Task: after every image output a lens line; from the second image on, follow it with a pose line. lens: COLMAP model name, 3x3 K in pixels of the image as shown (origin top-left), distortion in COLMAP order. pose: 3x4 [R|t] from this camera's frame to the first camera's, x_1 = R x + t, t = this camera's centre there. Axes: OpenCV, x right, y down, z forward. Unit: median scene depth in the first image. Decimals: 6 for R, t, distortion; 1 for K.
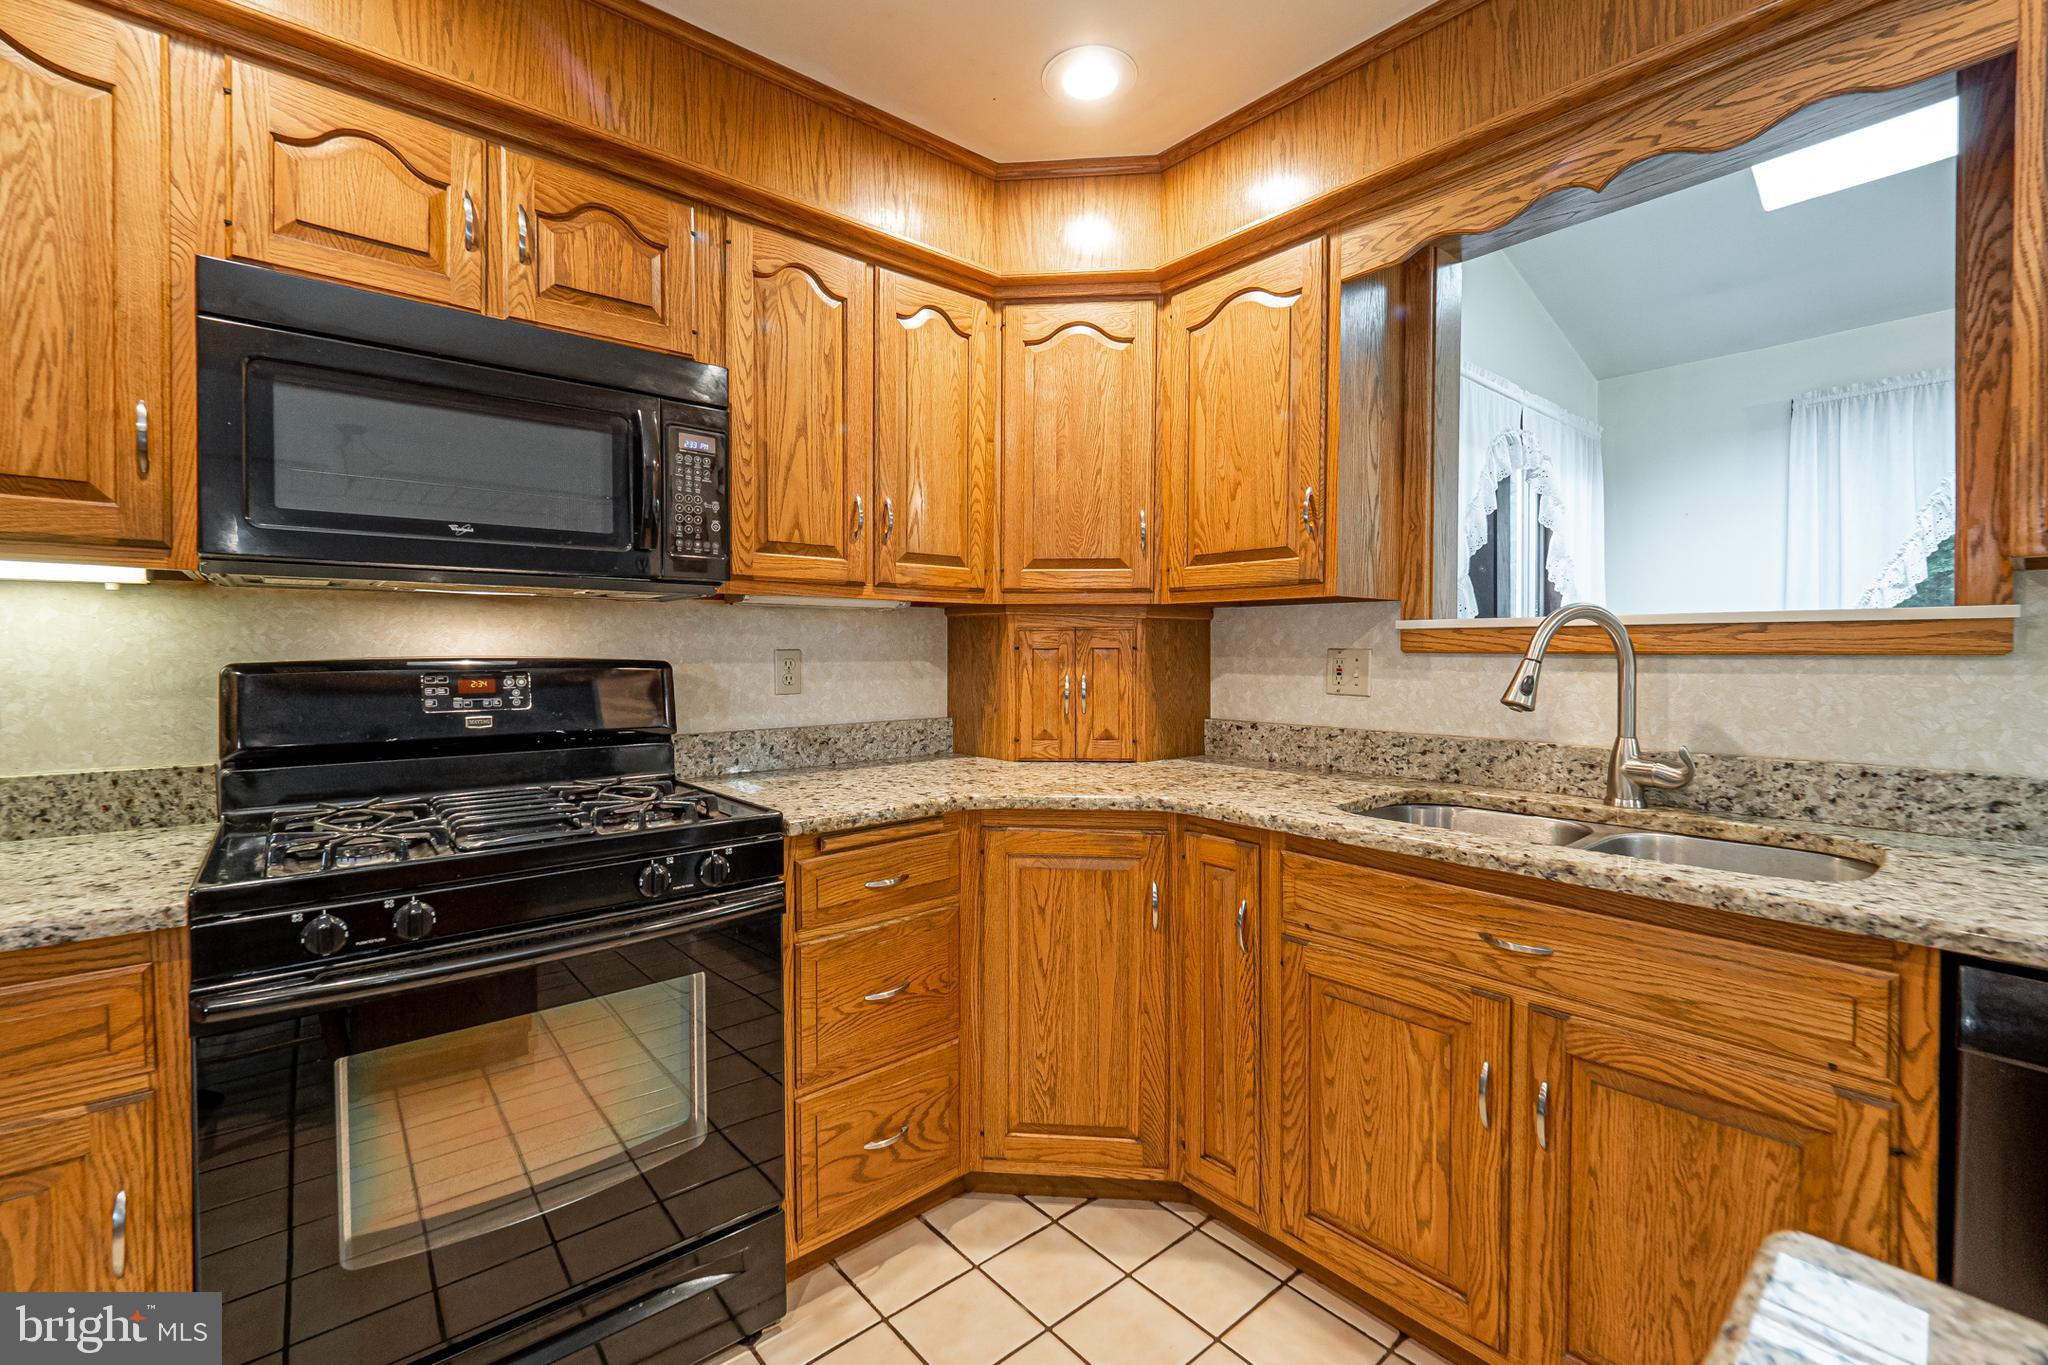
lens RADIAL K [[860.3, 0, 1014.7], [0, 860.3, 663.2], [0, 0, 1]] dist [0.001876, -0.006090]
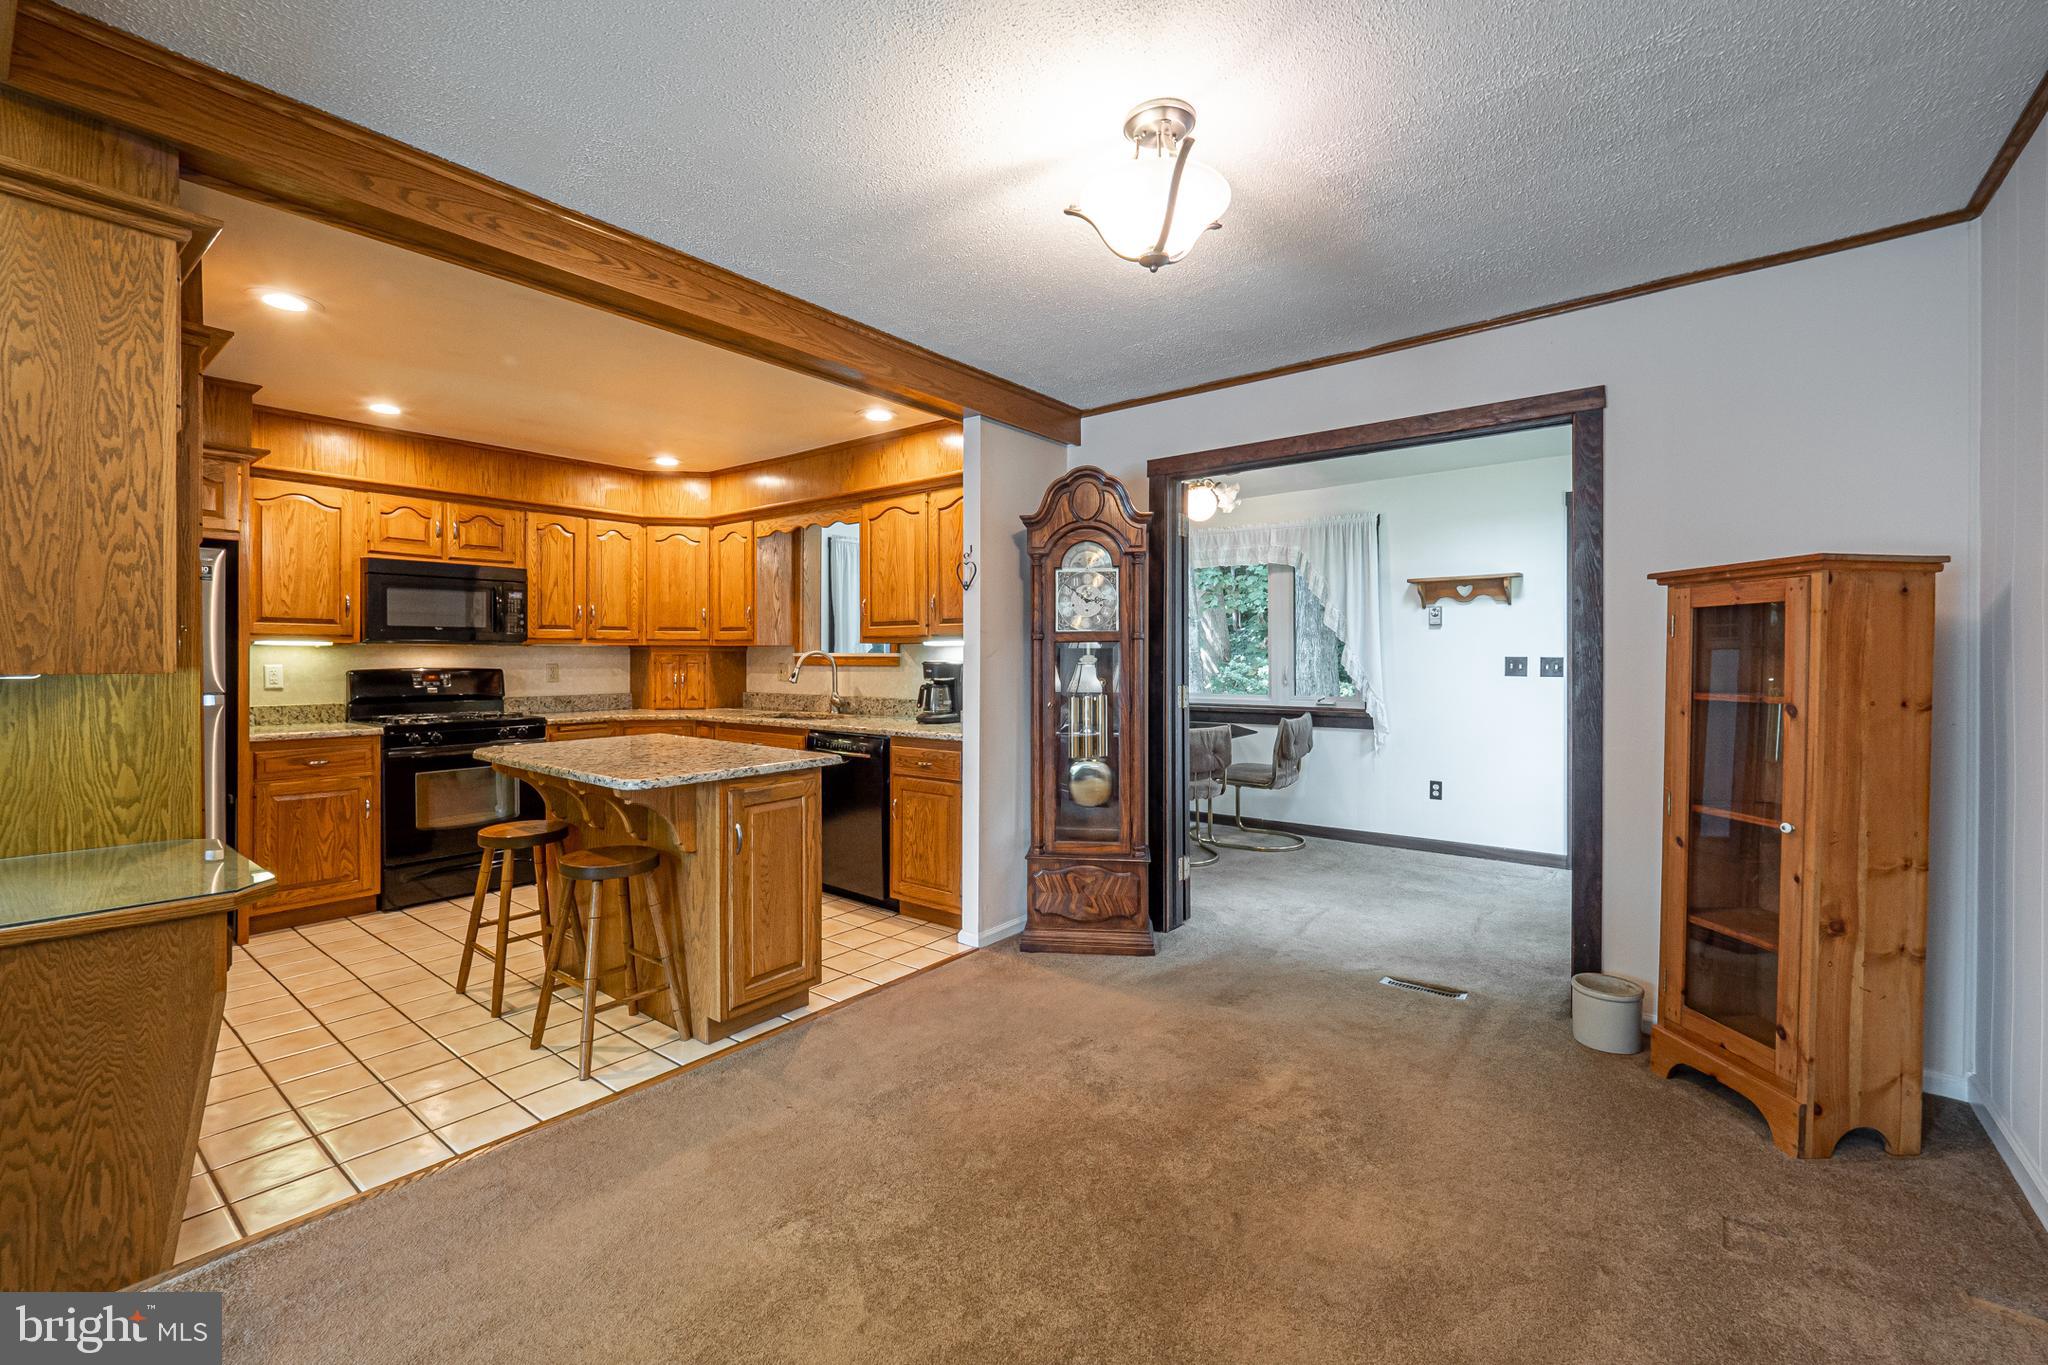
lens RADIAL K [[860.3, 0, 1014.0], [0, 860.3, 662.7], [0, 0, 1]] dist [0.001876, -0.006090]
pose [[0.980310, -0.001670, 0.197456, 0.697774], [0.002726, 0.999983, -0.005076, -0.003037], [-0.197444, 0.005514, 0.980299, -2.151391]]
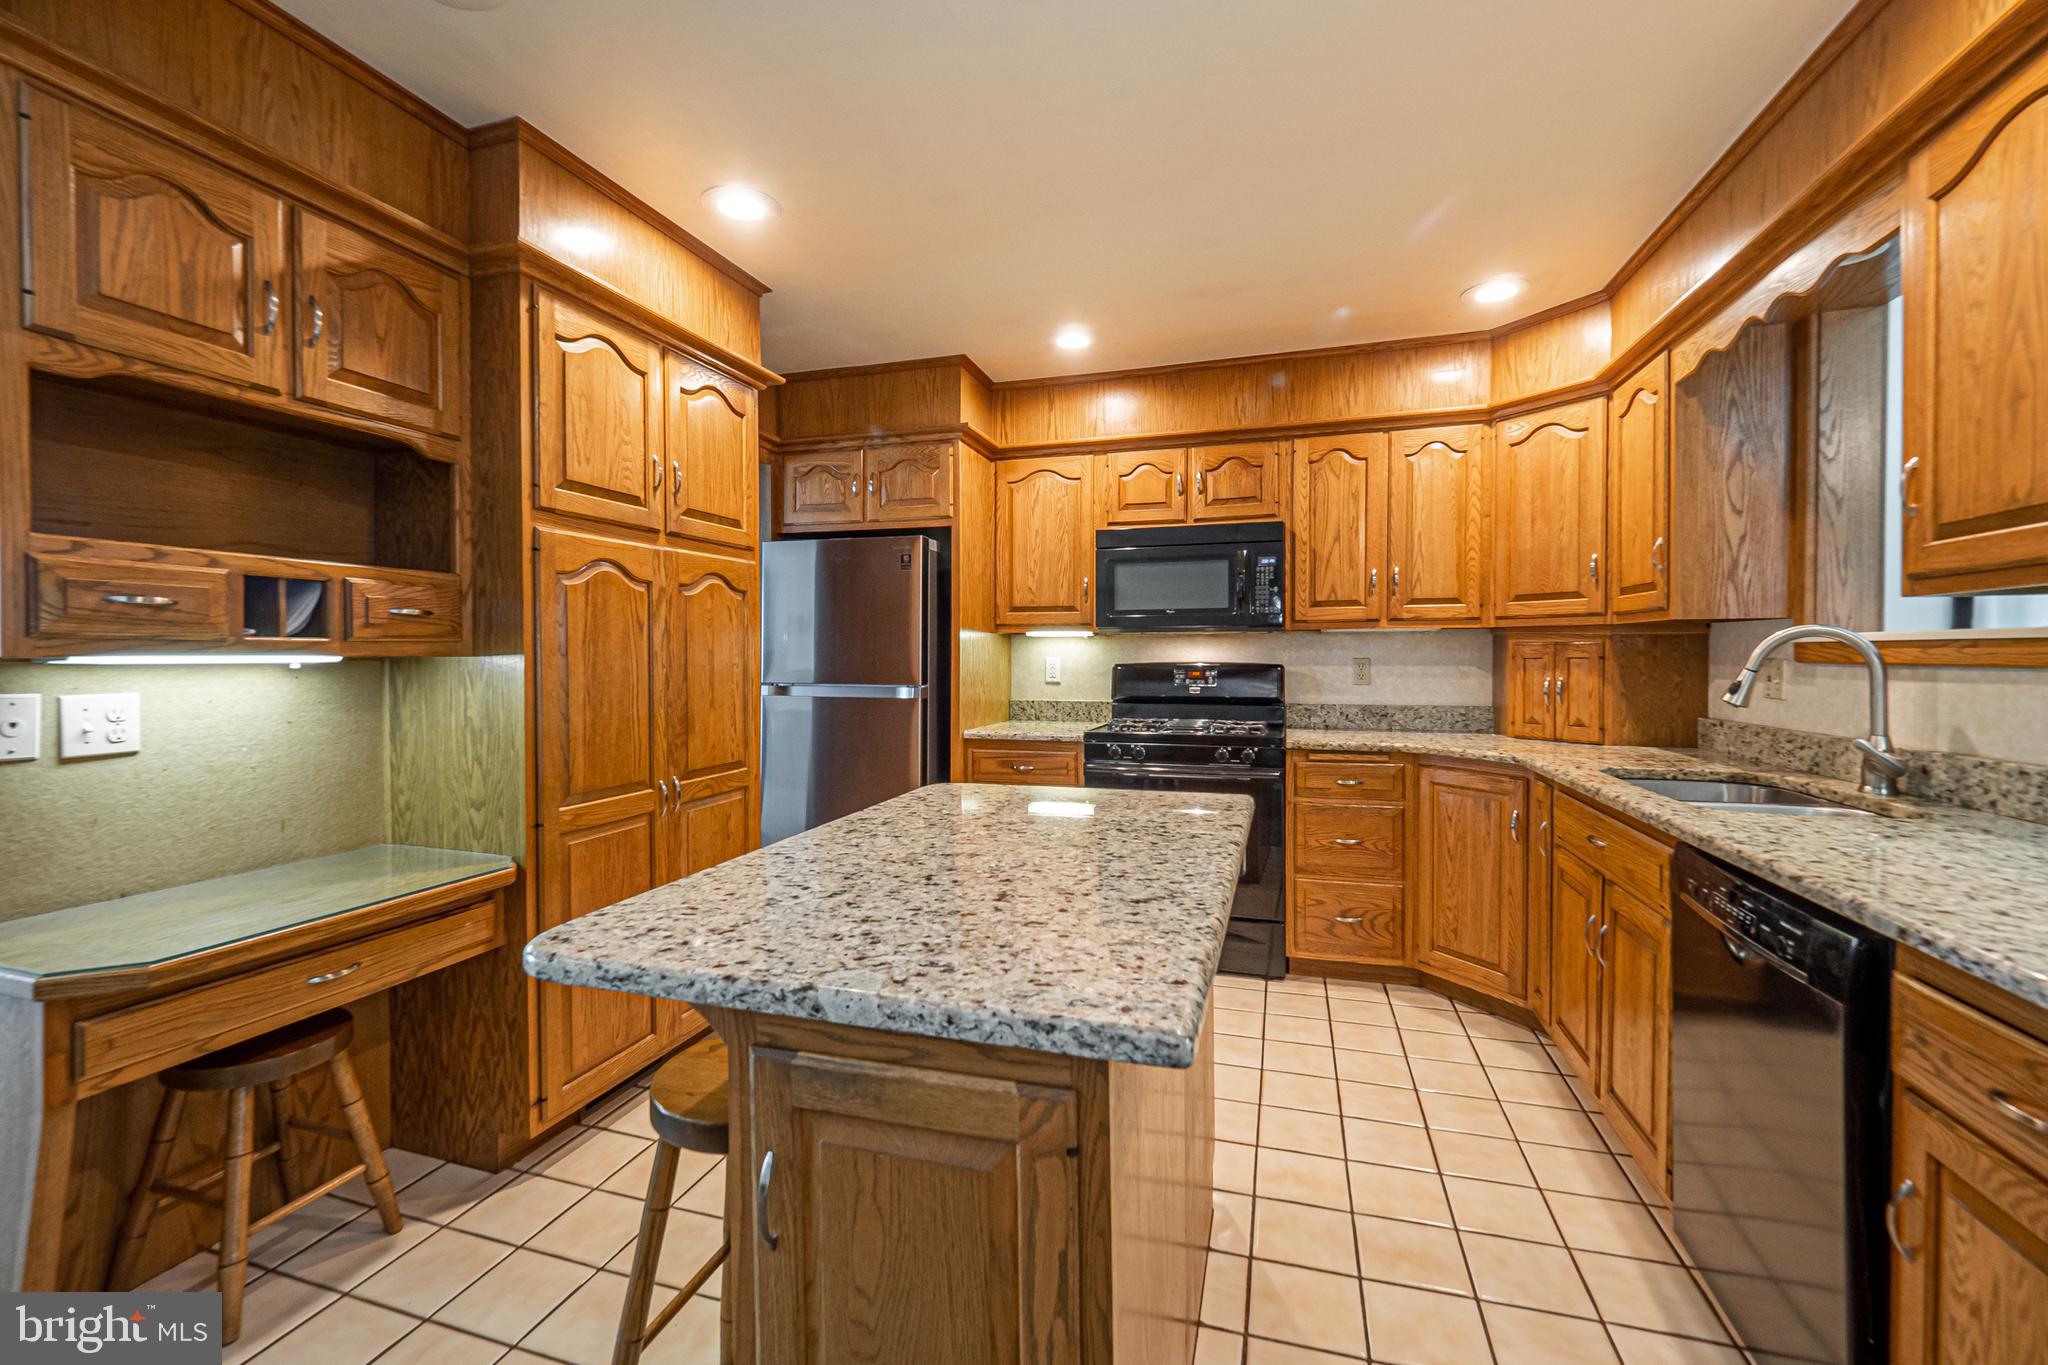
lens RADIAL K [[860.3, 0, 1009.2], [0, 860.3, 665.2], [0, 0, 1]] dist [0.001876, -0.006090]
pose [[0.529387, 0.009276, -0.848330, 1.022557], [-0.008475, 0.999948, 0.005644, -0.006883], [0.848338, 0.004202, 0.529438, -0.608612]]
